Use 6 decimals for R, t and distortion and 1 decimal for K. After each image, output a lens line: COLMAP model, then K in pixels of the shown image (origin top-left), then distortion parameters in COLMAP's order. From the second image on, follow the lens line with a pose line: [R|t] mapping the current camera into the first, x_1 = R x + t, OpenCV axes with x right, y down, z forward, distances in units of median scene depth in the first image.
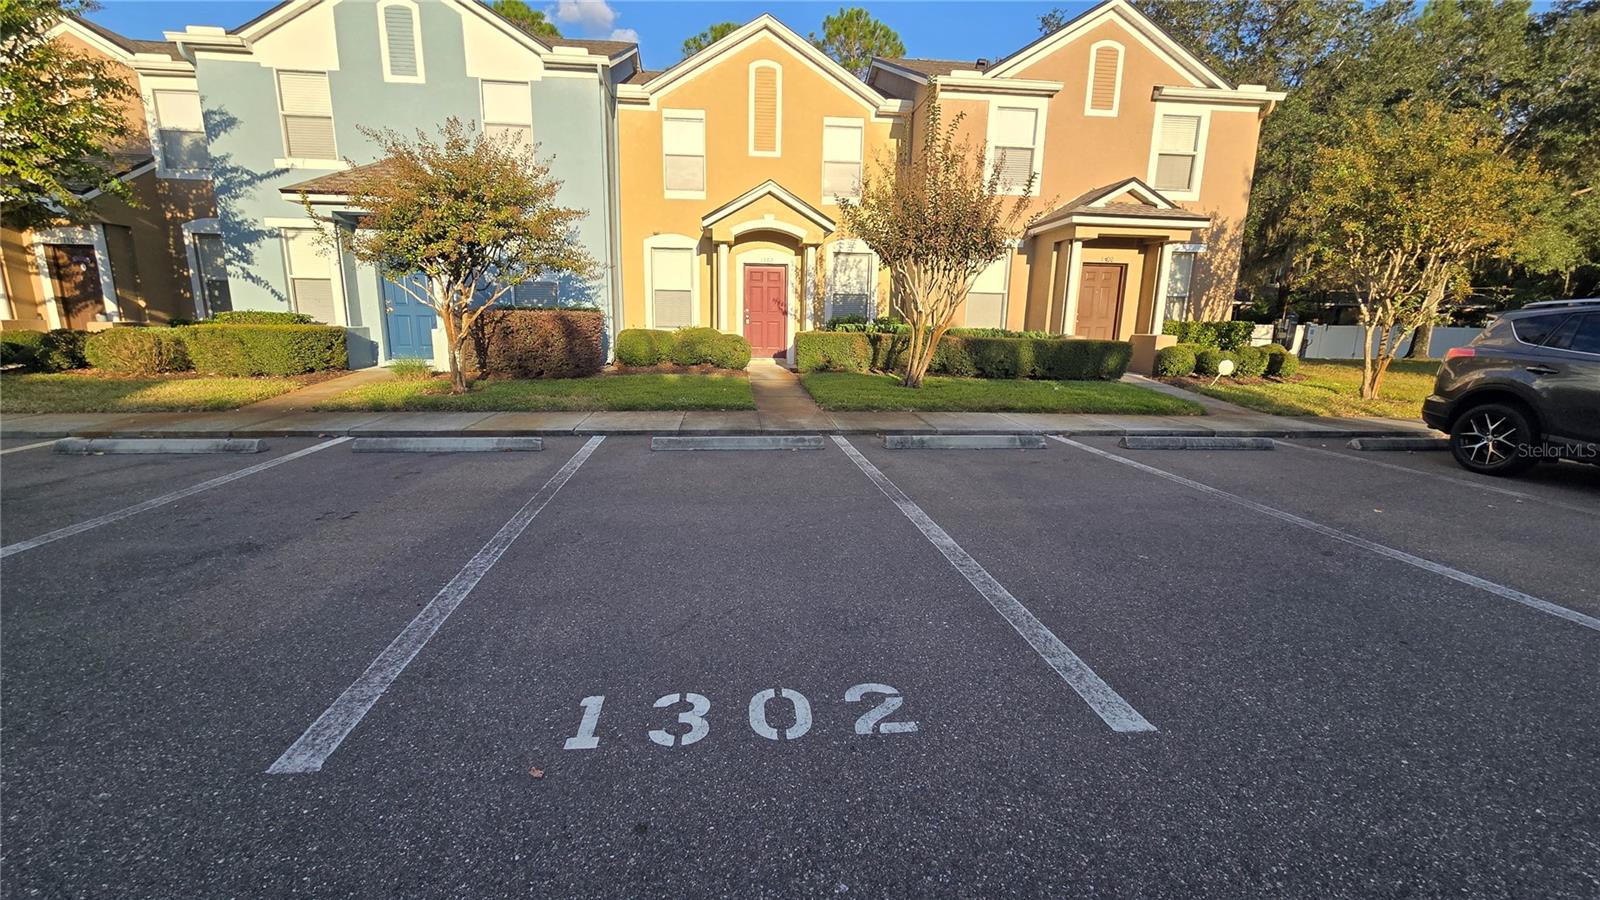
lens RADIAL K [[653.8, 0, 787.7], [0, 653.8, 456.0], [0, 0, 1]] dist [-0.002469, -0.000010]
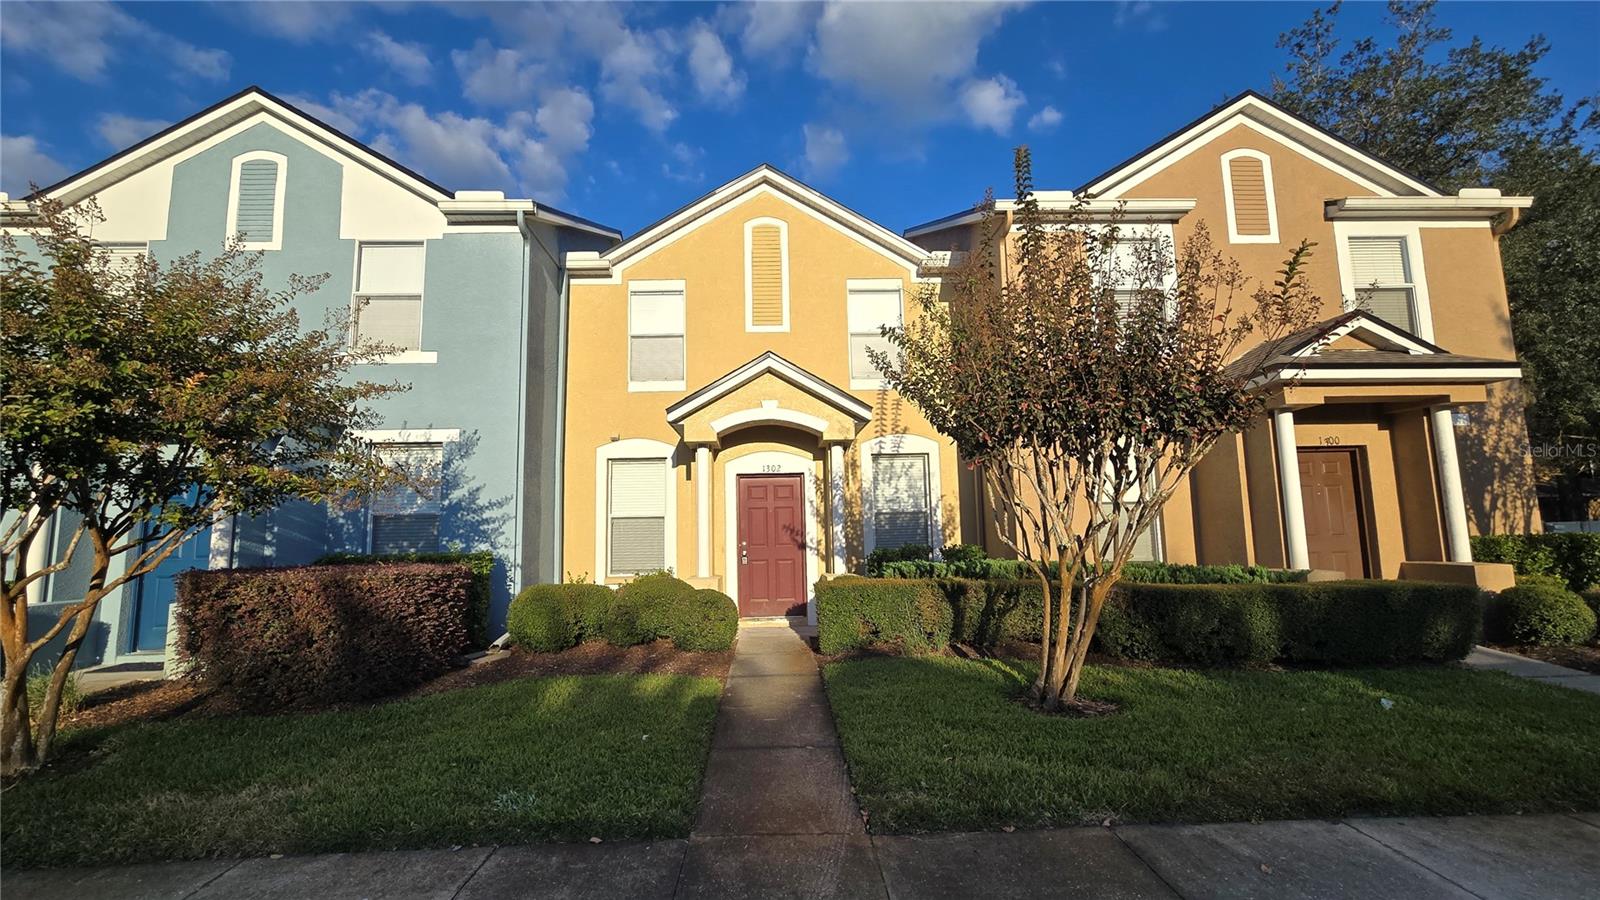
lens RADIAL K [[653.8, 0, 788.4], [0, 653.8, 459.0], [0, 0, 1]] dist [-0.002469, -0.000010]
pose [[0.997144, -0.044522, -0.061002, 0.029534], [0.022869, 0.947832, -0.317948, -0.108952], [0.071975, 0.315645, 0.946144, 0.414796]]
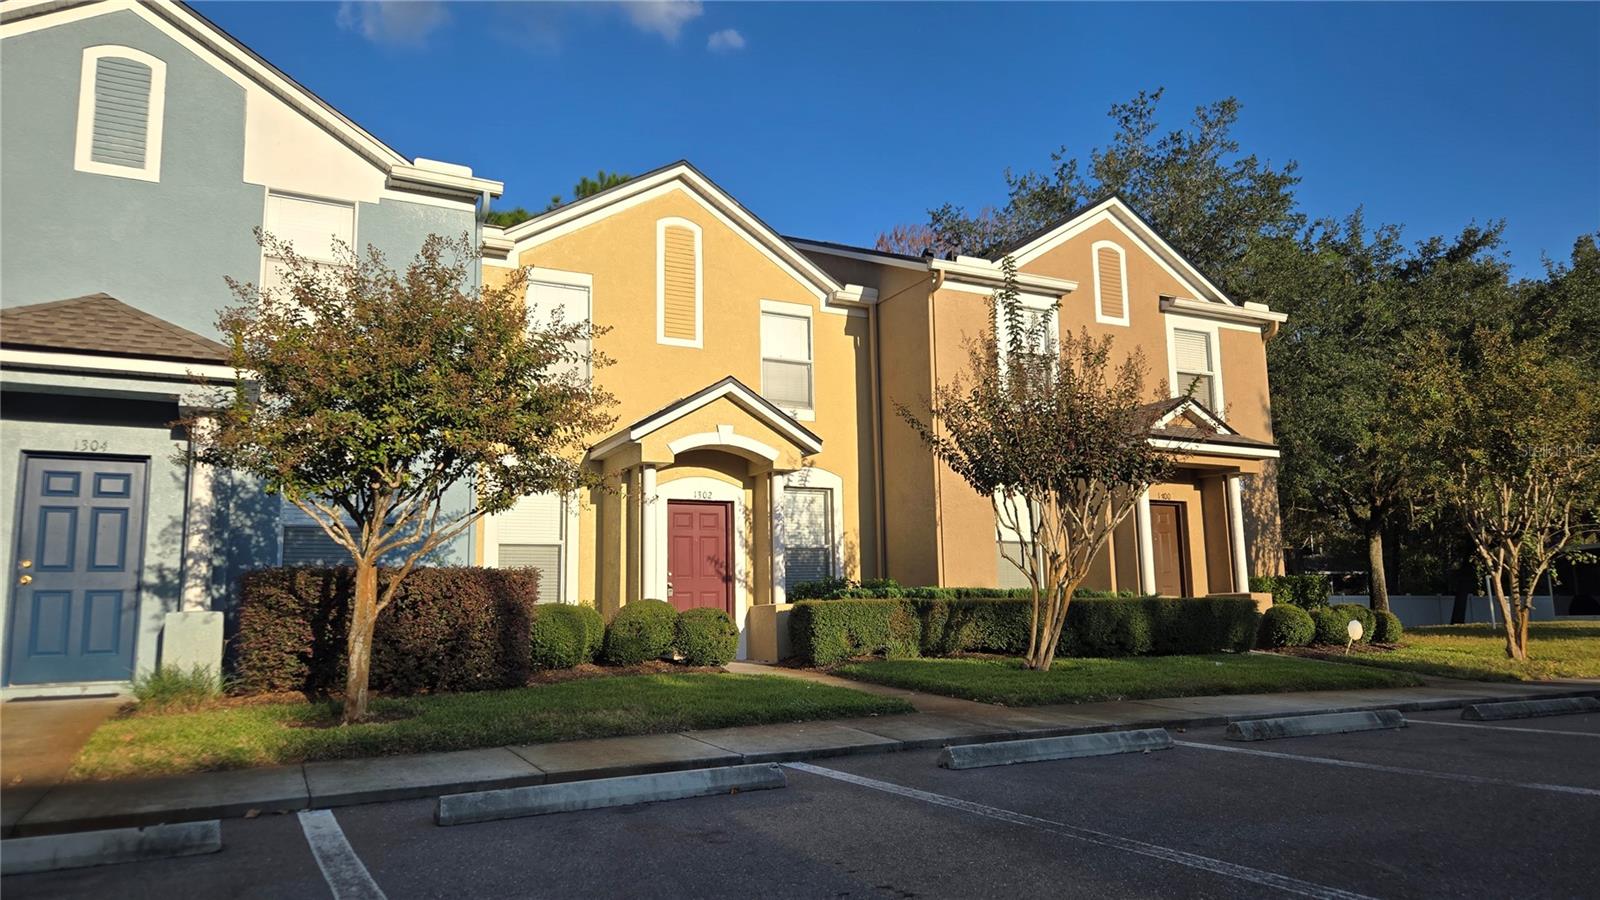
lens RADIAL K [[1064.6, 0, 806.0], [0, 1064.6, 459.5], [0, 0, 1]] dist [0.072460, -0.059435]
pose [[0.924389, 0.022124, 0.380810, -0.372624], [0.111846, 0.938718, -0.326035, 0.014899], [-0.364686, 0.343975, 0.865266, 0.073694]]
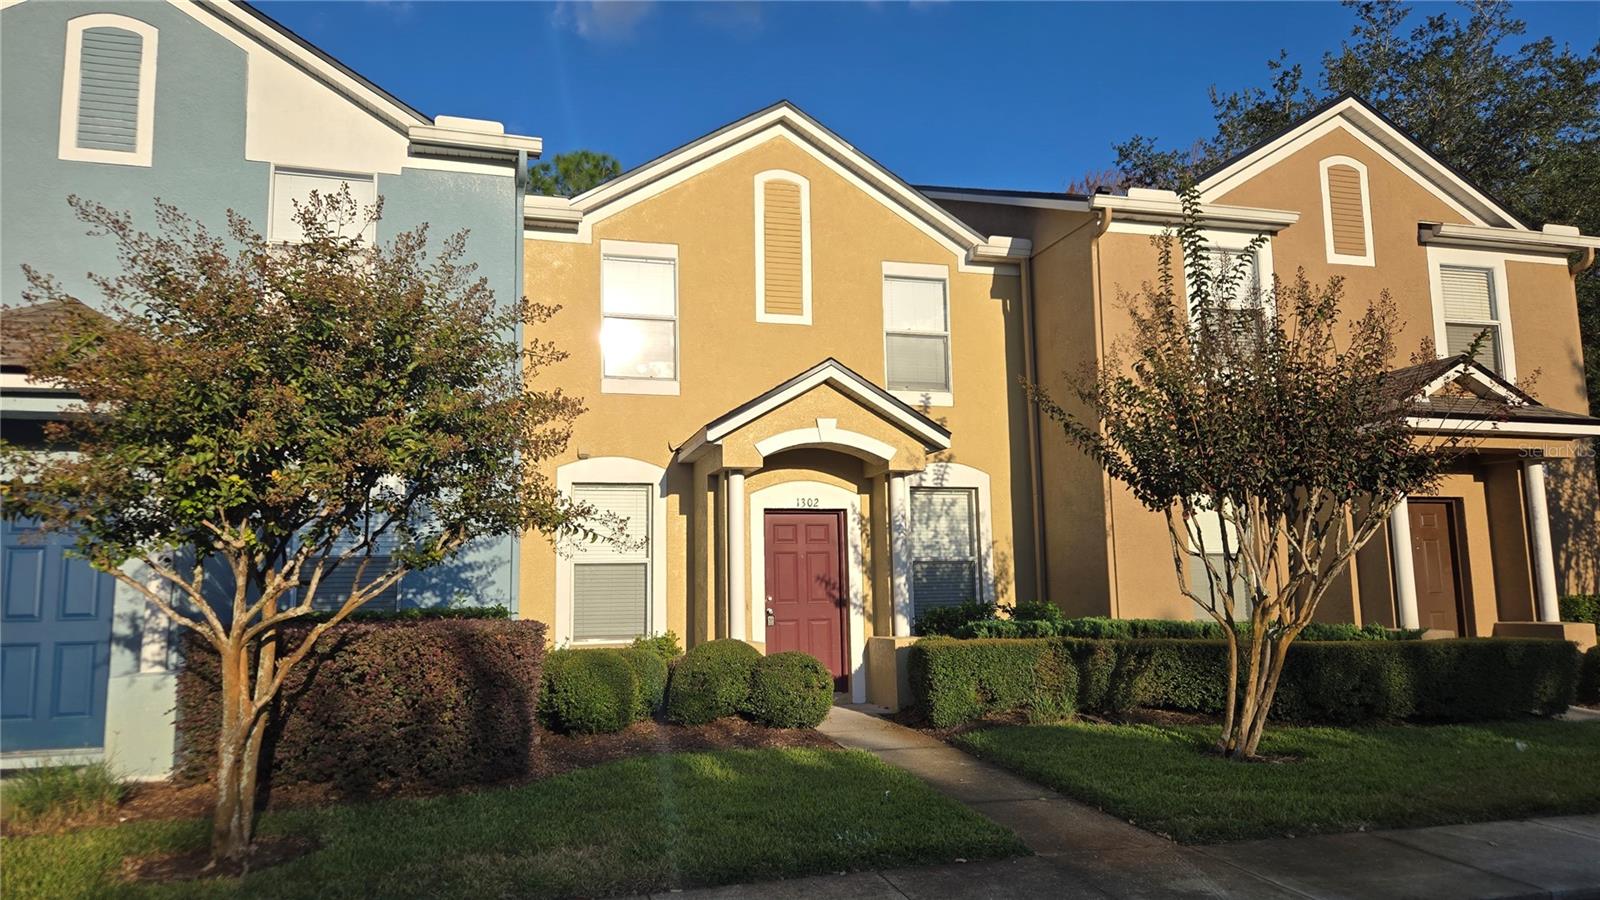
lens RADIAL K [[1064.6, 0, 788.9], [0, 1064.6, 455.7], [0, 0, 1]] dist [0.072460, -0.059435]
pose [[0.983569, -0.009108, 0.180303, -0.223900], [0.068186, 0.943495, -0.324297, -0.069004], [-0.167161, 0.331263, 0.928613, 0.228841]]
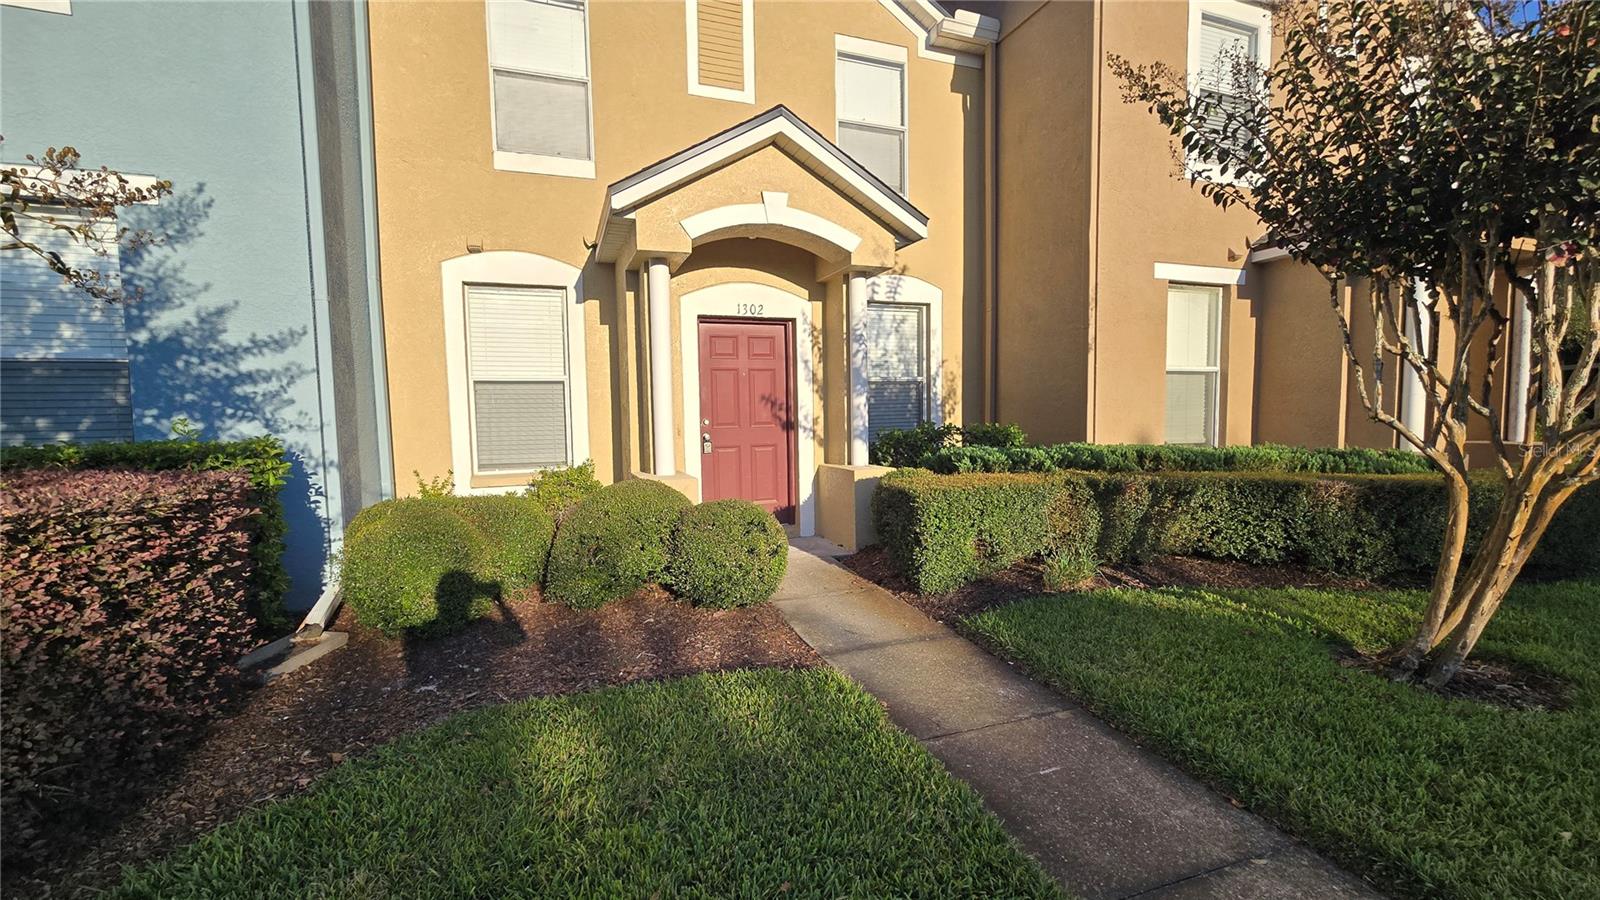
lens RADIAL K [[653.8, 0, 786.9], [0, 653.8, 459.3], [0, 0, 1]] dist [-0.002469, -0.000010]
pose [[0.967250, -0.050838, 0.248681, -0.137703], [0.083546, 0.988910, -0.122789, -0.162138], [-0.239681, 0.139544, 0.960771, 0.660056]]
